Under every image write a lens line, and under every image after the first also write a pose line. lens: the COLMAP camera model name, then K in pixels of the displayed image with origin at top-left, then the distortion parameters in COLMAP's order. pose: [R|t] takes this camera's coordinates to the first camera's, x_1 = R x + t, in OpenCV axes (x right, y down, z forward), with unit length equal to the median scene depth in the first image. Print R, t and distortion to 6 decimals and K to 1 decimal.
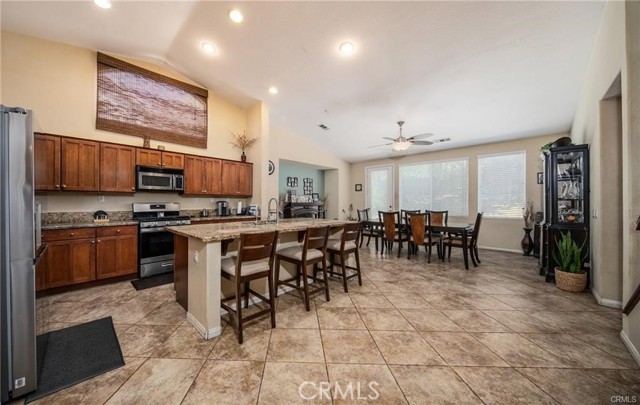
lens RADIAL K [[225.9, 0, 289.0], [0, 225.9, 202.2], [0, 0, 1]] dist [-0.001584, -0.000147]
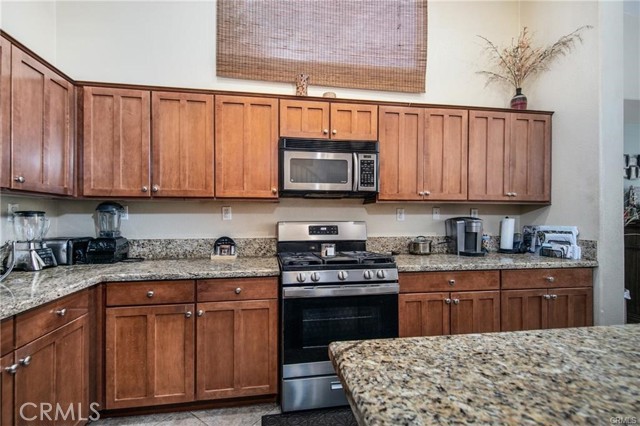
lens RADIAL K [[296.1, 0, 304.7], [0, 296.1, 216.6], [0, 0, 1]] dist [-0.002858, -0.000637]
pose [[0.817676, -0.003033, -0.575671, -0.282700], [0.000668, 0.999990, -0.004319, -0.004620], [0.575679, 0.003146, 0.817670, 0.517313]]
